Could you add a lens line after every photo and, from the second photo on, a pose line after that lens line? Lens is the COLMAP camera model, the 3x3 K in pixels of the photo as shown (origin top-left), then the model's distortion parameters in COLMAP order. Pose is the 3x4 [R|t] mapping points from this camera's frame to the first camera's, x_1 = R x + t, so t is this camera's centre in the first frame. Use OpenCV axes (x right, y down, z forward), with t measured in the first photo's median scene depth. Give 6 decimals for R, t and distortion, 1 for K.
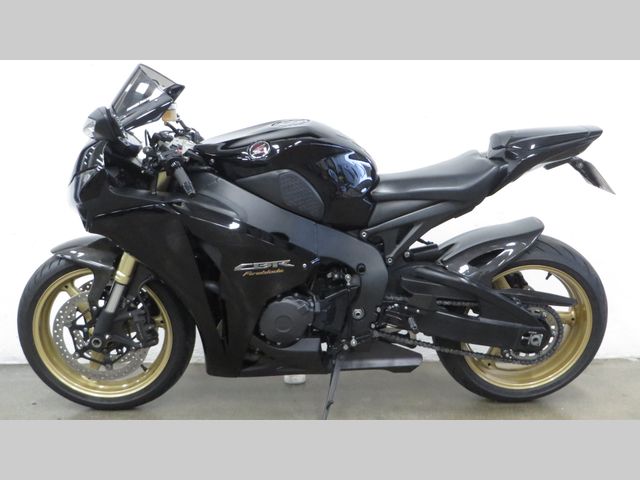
lens RADIAL K [[734.0, 0, 320.4], [0, 734.0, 239.3], [0, 0, 1]] dist [-0.027297, 0.000000]
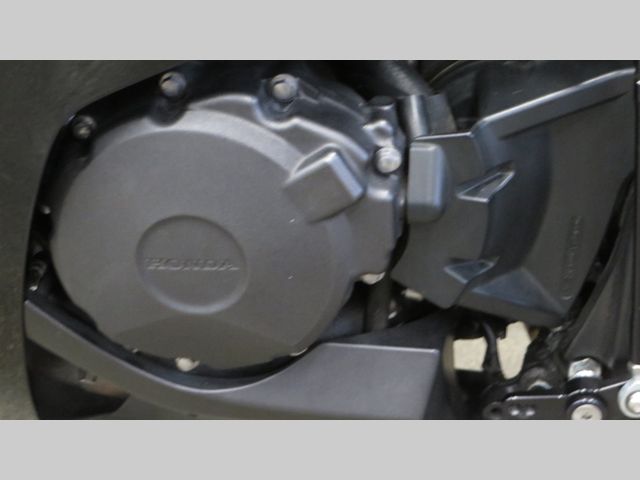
lens RADIAL K [[1362.7, 0, 320.8], [0, 1362.7, 237.0], [0, 0, 1]] dist [0.105516, 0.000000]
pose [[0.979073, 0.099298, -0.177642, 0.025696], [-0.056880, 0.971617, 0.229619, 0.038728], [0.195401, -0.214710, 0.956932, 0.687476]]
